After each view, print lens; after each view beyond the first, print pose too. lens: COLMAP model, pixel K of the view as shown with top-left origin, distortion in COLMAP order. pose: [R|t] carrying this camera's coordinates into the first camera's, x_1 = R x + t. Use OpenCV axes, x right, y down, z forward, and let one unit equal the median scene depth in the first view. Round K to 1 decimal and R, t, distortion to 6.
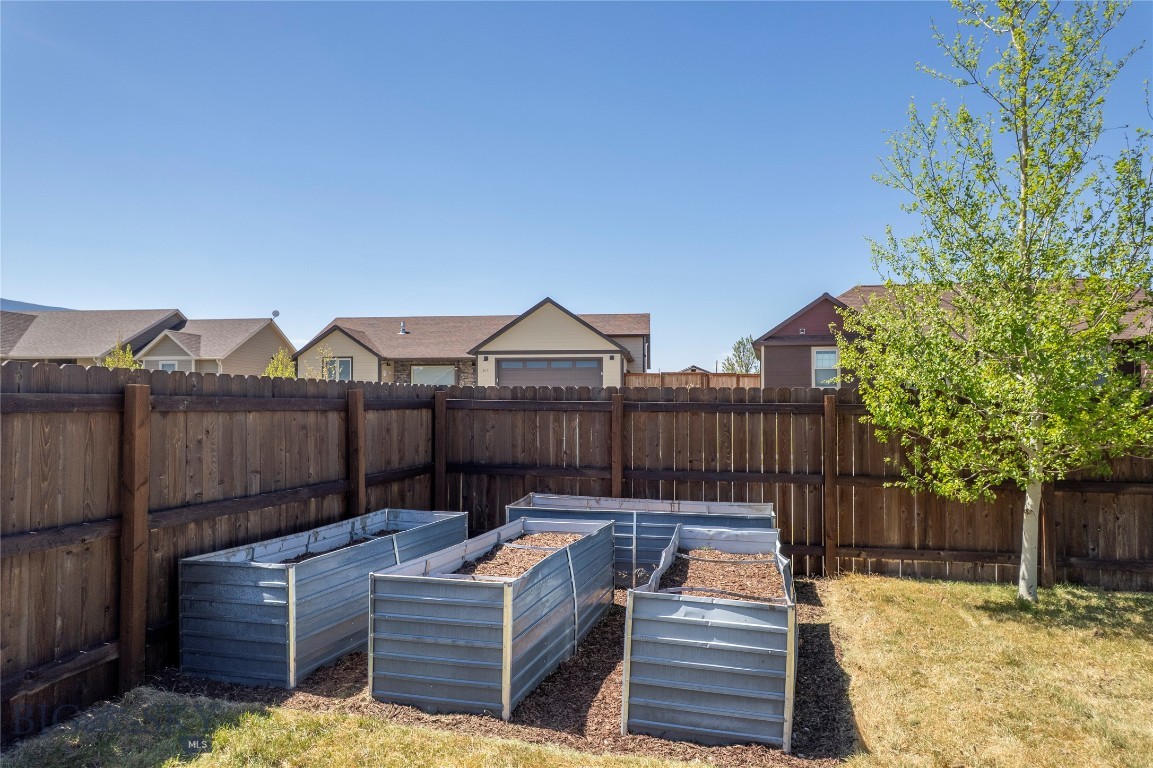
lens RADIAL K [[735.4, 0, 576.3], [0, 735.4, 388.2], [0, 0, 1]] dist [-0.008193, -0.000455]
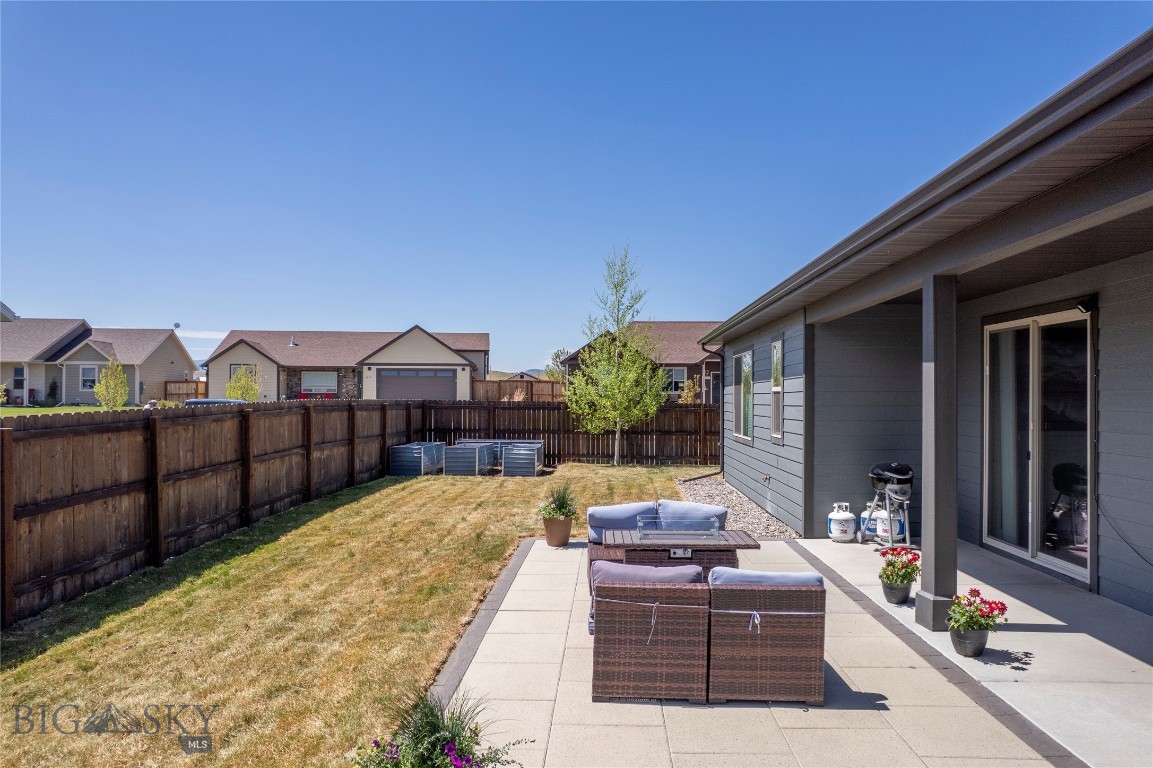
lens RADIAL K [[735.4, 0, 575.5], [0, 735.4, 389.7], [0, 0, 1]] dist [-0.008193, -0.000455]
pose [[0.973754, 0.006258, 0.227515, -0.060993], [-0.008282, 0.999934, 0.007943, -0.015125], [-0.227450, -0.009619, 0.973742, -0.404982]]
